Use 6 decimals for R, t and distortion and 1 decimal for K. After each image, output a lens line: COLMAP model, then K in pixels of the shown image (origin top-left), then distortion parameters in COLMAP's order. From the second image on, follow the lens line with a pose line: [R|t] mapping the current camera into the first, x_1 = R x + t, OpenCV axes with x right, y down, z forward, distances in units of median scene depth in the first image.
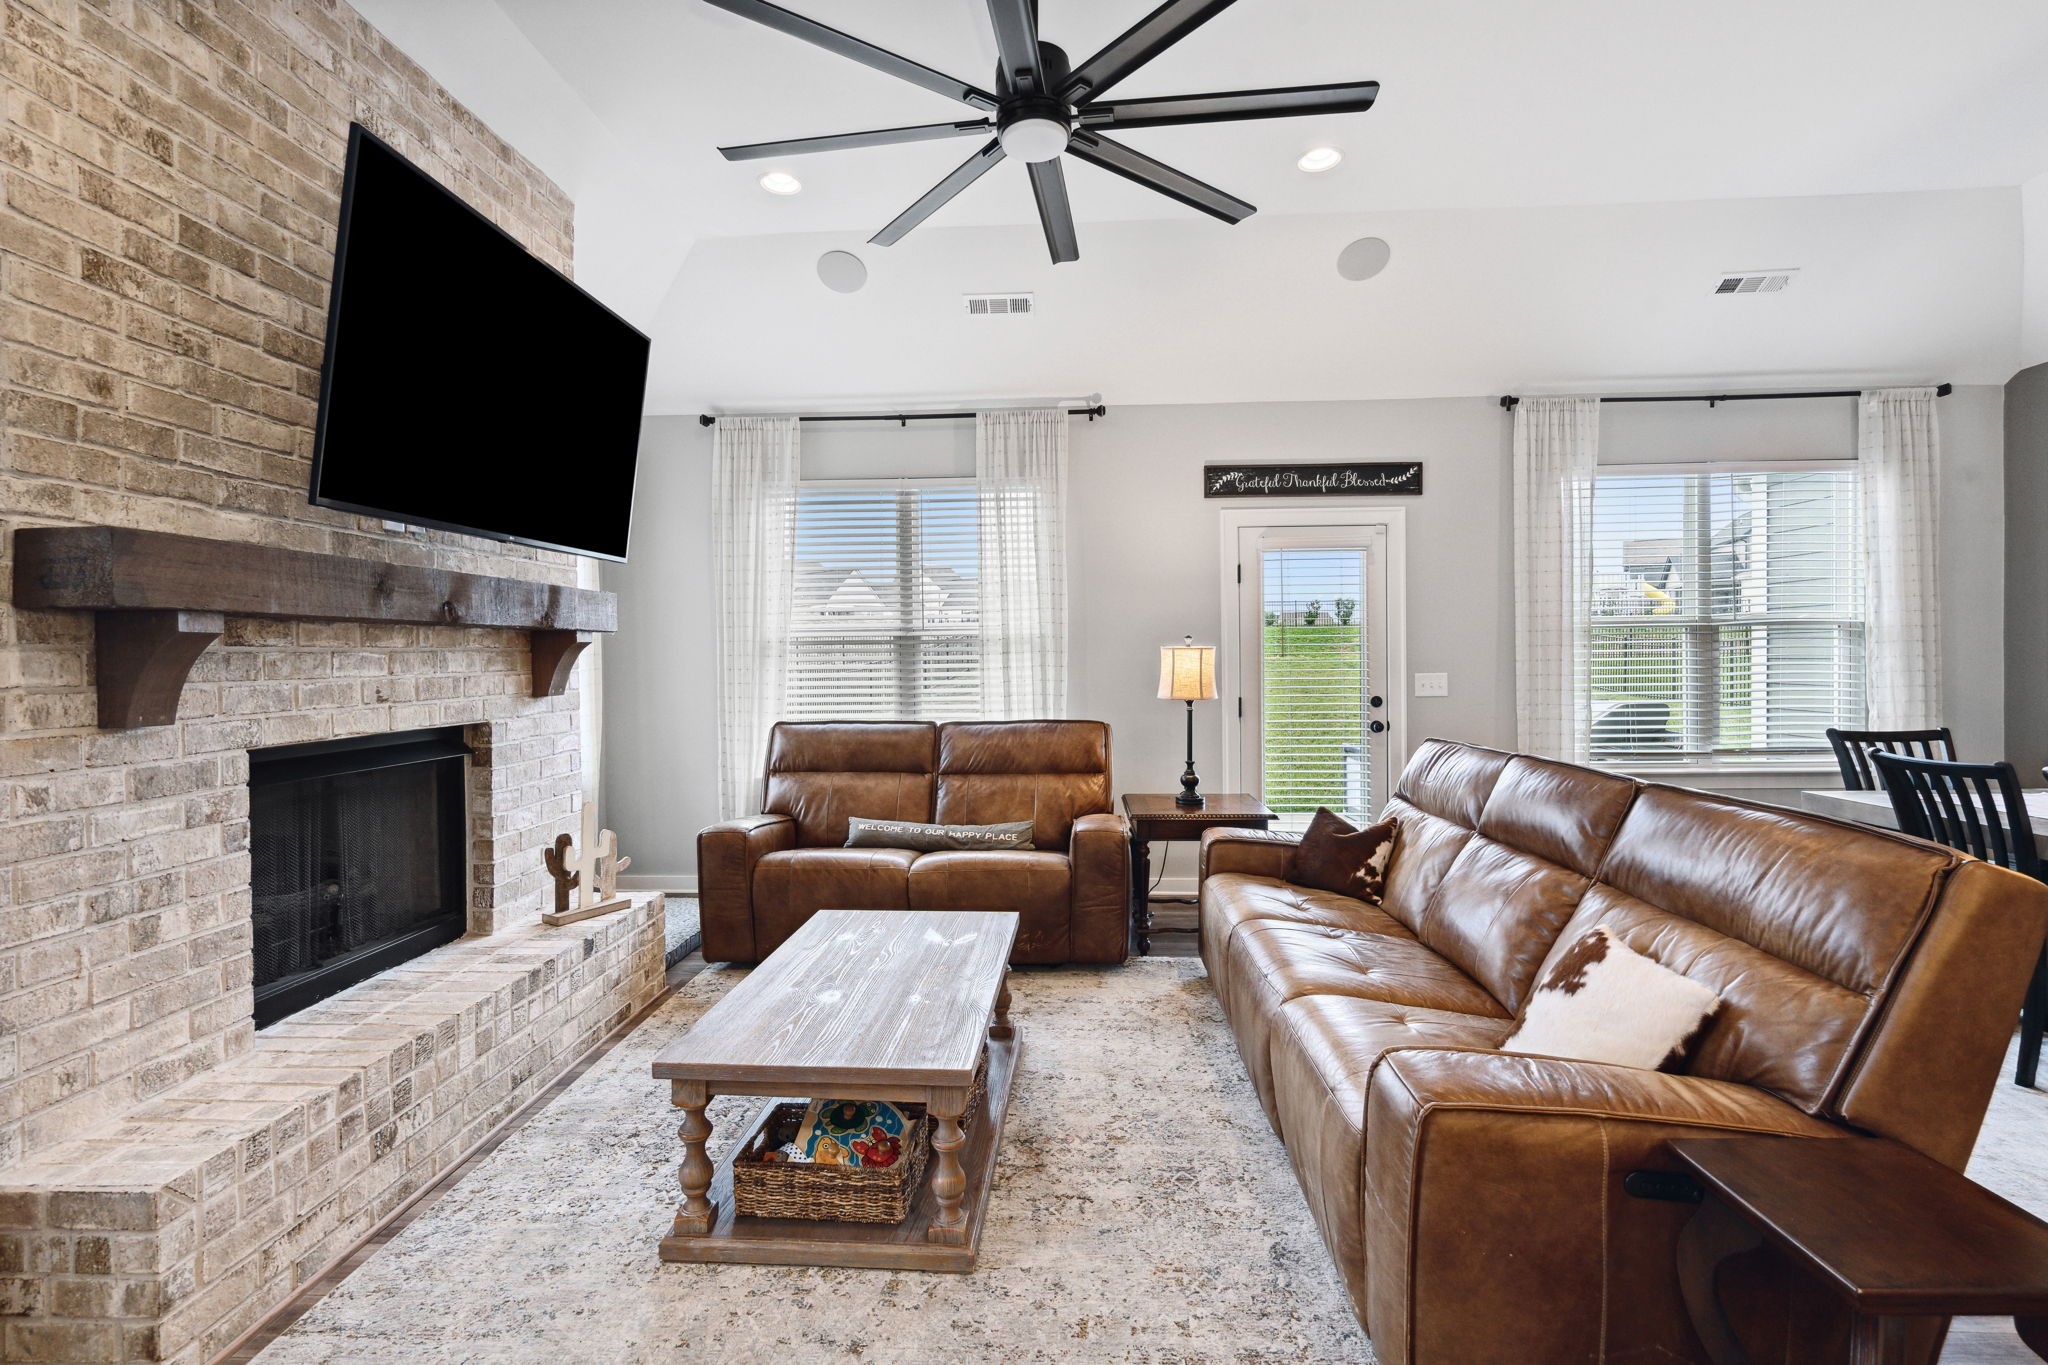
lens RADIAL K [[953.8, 0, 1024.1], [0, 953.8, 663.6], [0, 0, 1]] dist [-0.002373, 0.001584]
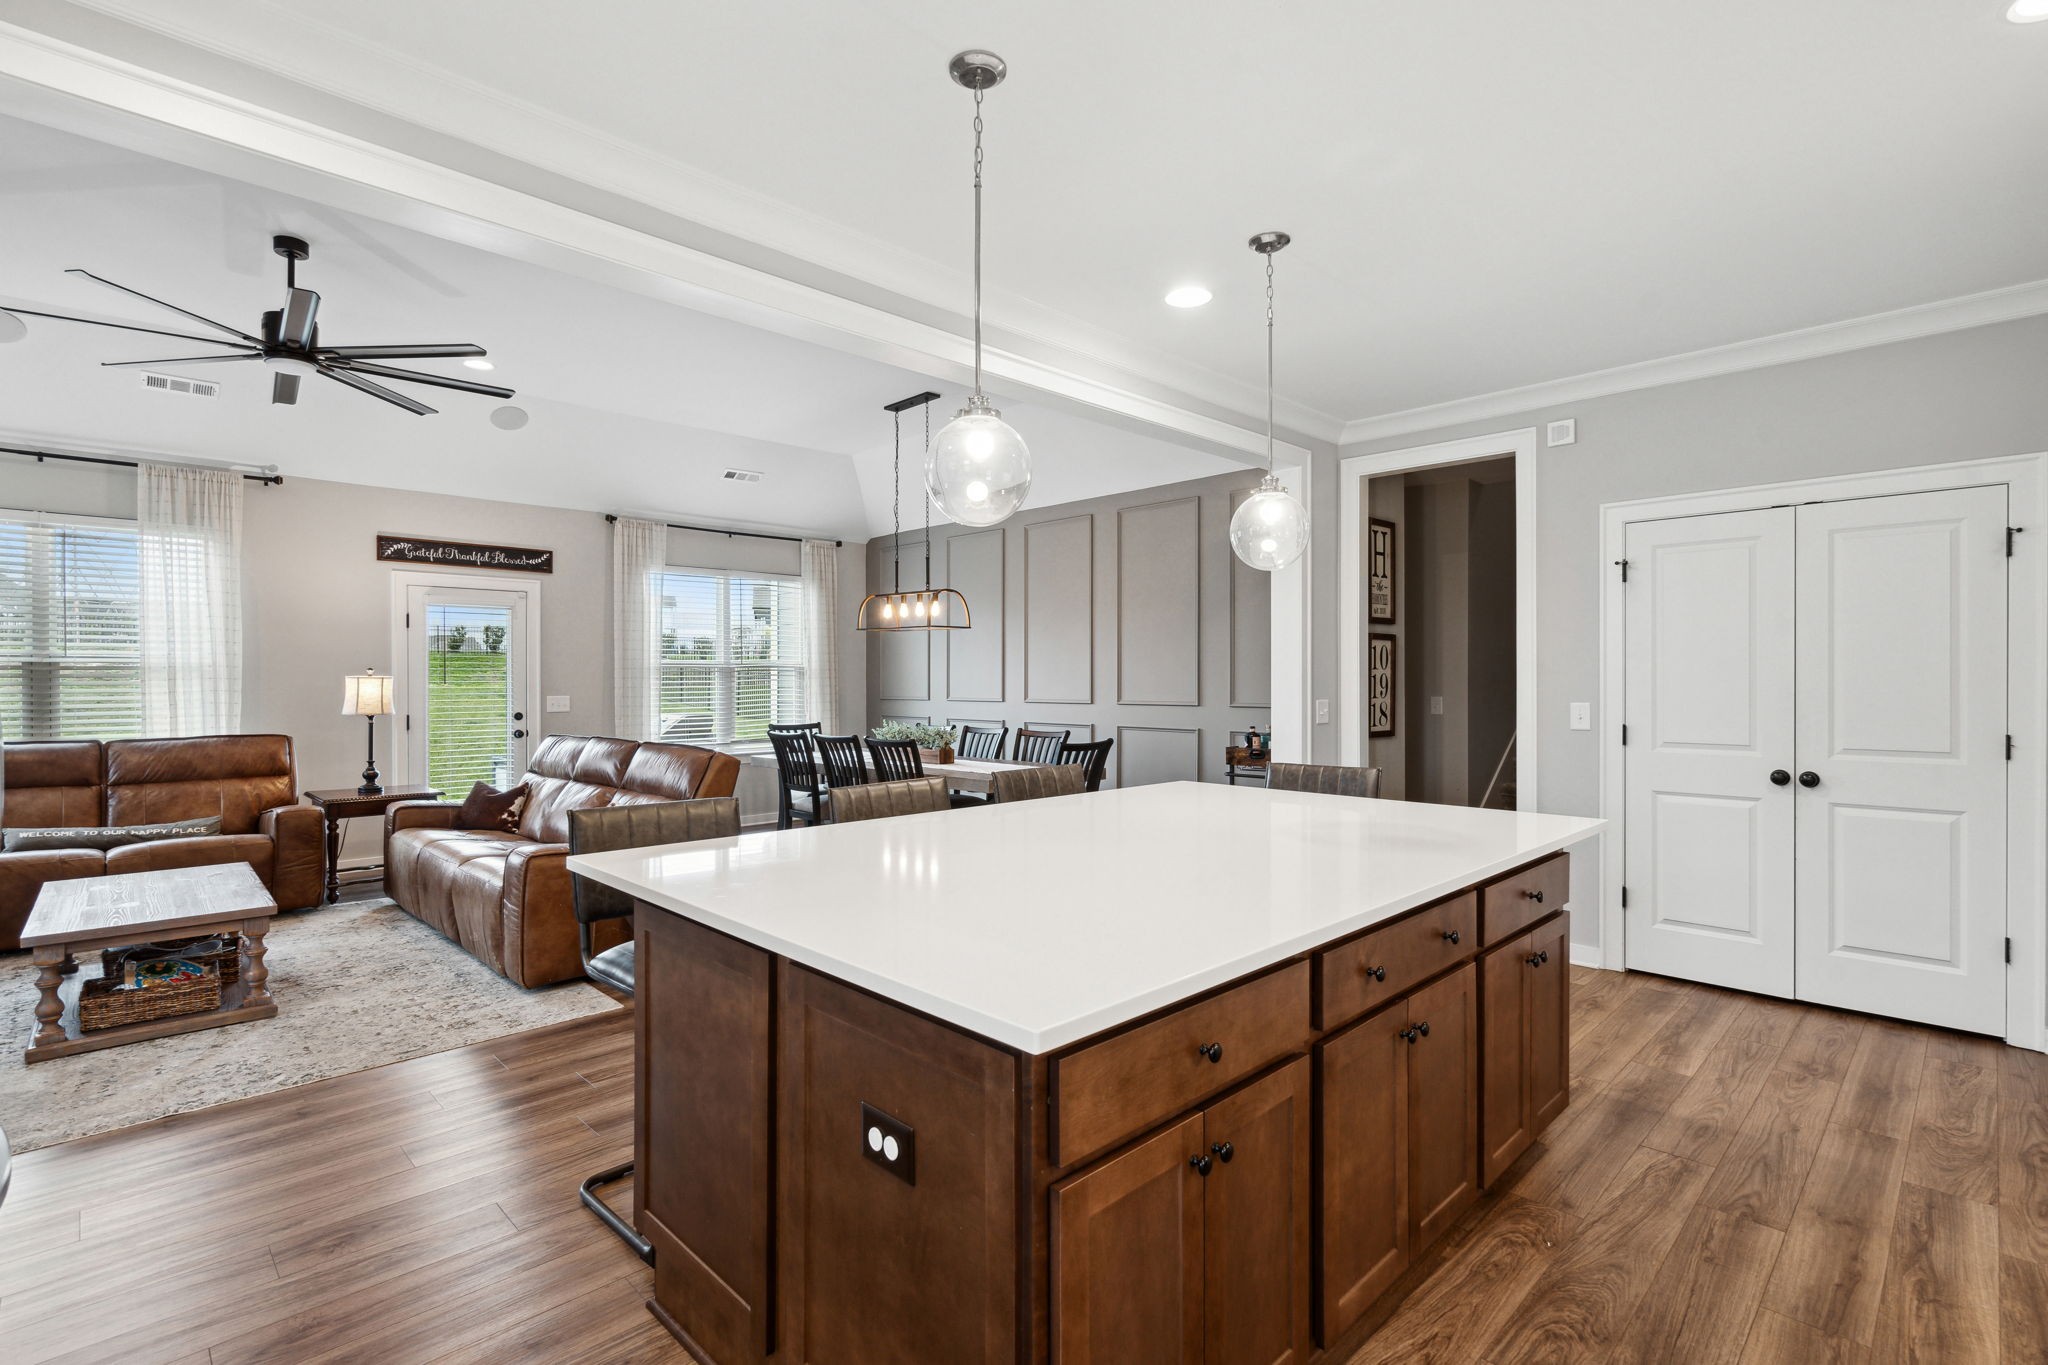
lens RADIAL K [[962.4, 0, 1019.3], [0, 962.4, 680.9], [0, 0, 1]] dist [0.000452, 0.000004]
pose [[0.678624, 0.007954, 0.734443, -0.197043], [0.000777, 0.999933, -0.011548, 0.005143], [-0.734486, 0.008407, 0.678572, -0.580190]]
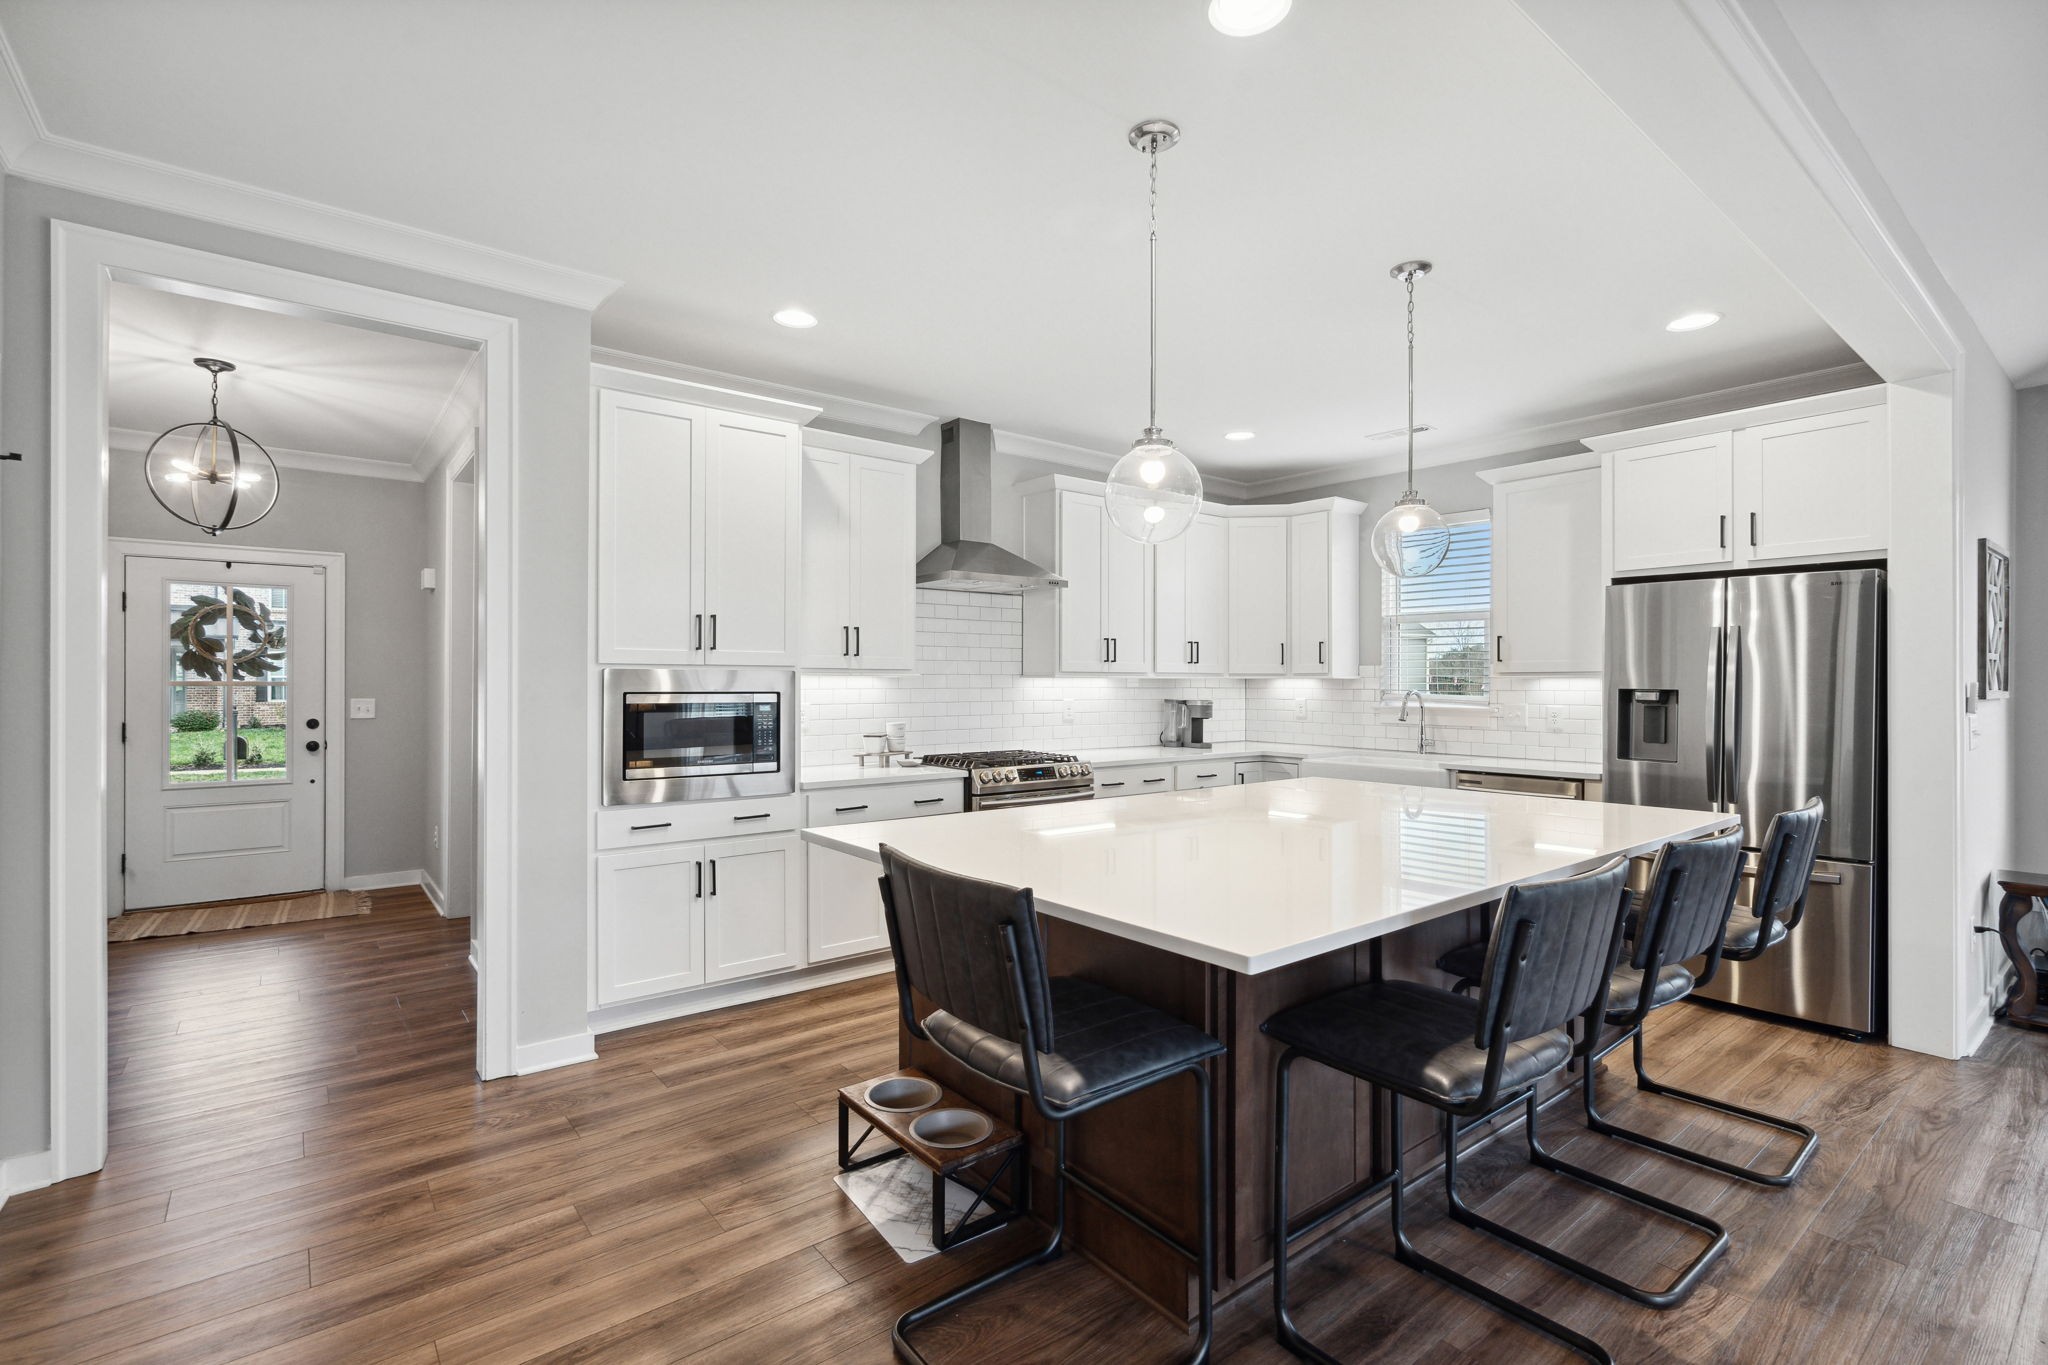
lens RADIAL K [[926.5, 0, 1025.1], [0, 926.5, 686.4], [0, 0, 1]] dist [-0.000778, -0.000095]
pose [[-0.749290, 0.011153, -0.662148, 0.779636], [-0.001064, 0.999837, 0.018046, -0.008962], [0.662241, 0.014226, -0.749156, 0.066551]]
